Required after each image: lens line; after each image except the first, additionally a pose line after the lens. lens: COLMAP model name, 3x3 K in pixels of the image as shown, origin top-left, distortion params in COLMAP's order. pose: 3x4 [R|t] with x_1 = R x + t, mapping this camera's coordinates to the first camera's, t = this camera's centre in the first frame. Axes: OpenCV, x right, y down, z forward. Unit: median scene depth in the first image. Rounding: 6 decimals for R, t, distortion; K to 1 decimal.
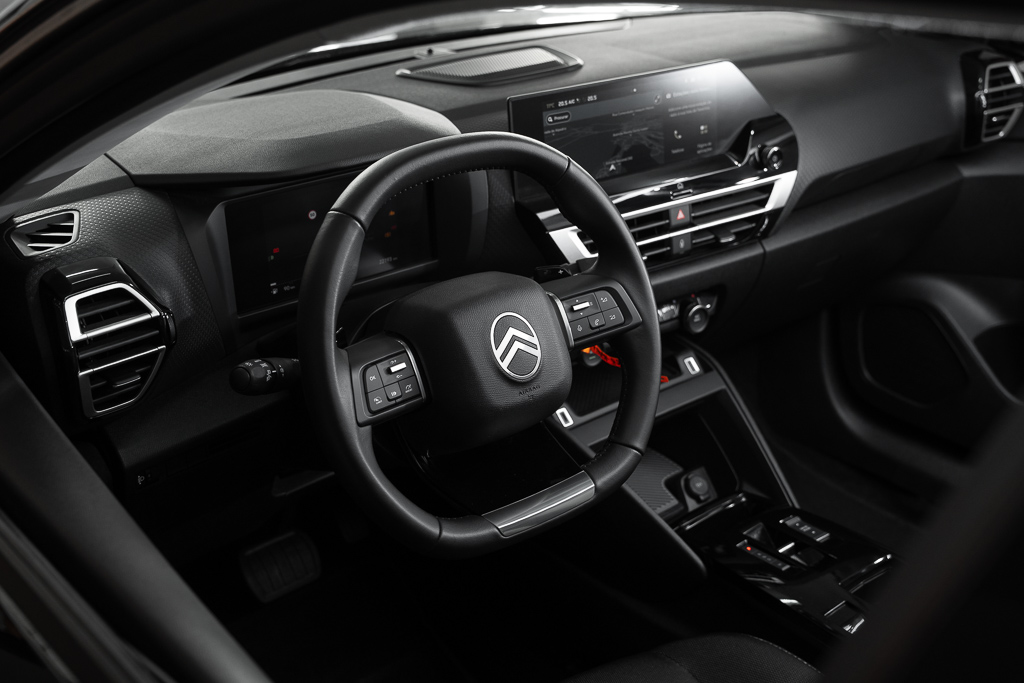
lens RADIAL K [[1281.3, 0, 511.8], [0, 1281.3, 340.7], [0, 0, 1]] dist [0.027593, 0.000000]
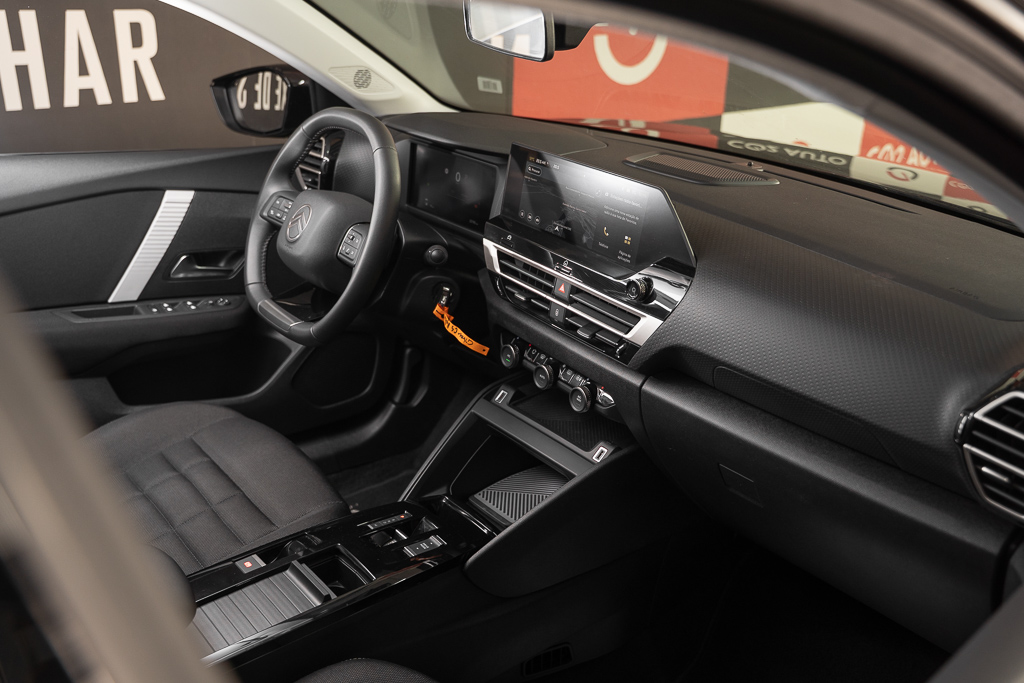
lens RADIAL K [[949.3, 0, 512.9], [0, 949.3, 337.4], [0, 0, 1]] dist [-0.083961, 0.000000]
pose [[-0.009609, 0.369147, -0.929321, 0.931607], [-0.471029, 0.818127, 0.329848, -0.319283], [0.882065, 0.440907, 0.166018, 0.832674]]
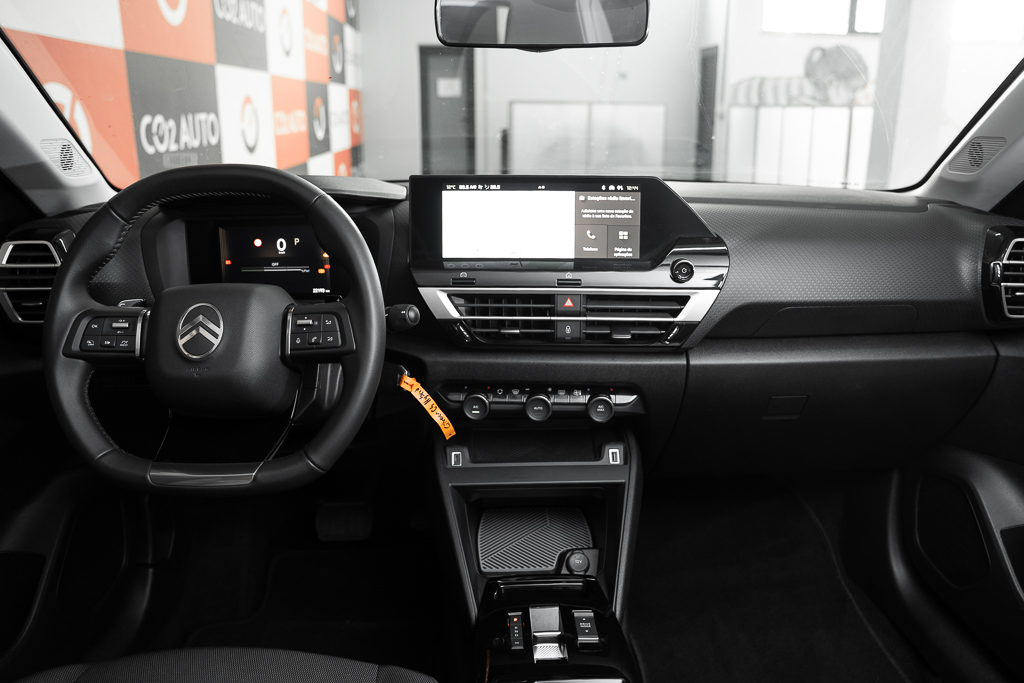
lens RADIAL K [[739.3, 0, 523.1], [0, 739.3, 331.1], [0, 0, 1]] dist [-0.156932, 0.079979]
pose [[0.794102, 0.160239, -0.586281, 0.469591], [-0.255576, 0.963228, -0.082907, -0.012560], [0.551437, 0.215675, 0.805854, 0.473051]]
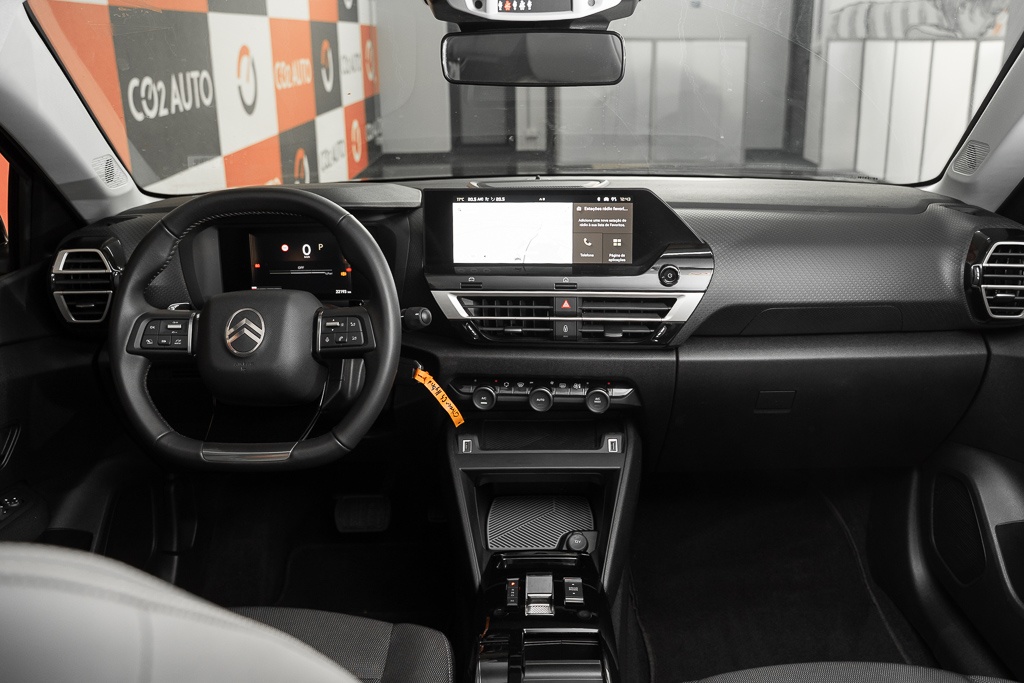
lens RADIAL K [[923.6, 0, 523.9], [0, 923.6, 336.2], [0, 0, 1]] dist [-0.115957, 0.133667]
pose [[0.757025, 0.173752, -0.629860, 0.650269], [-0.260708, 0.964256, -0.047346, -0.017374], [0.599119, 0.200052, 0.775265, 0.304236]]
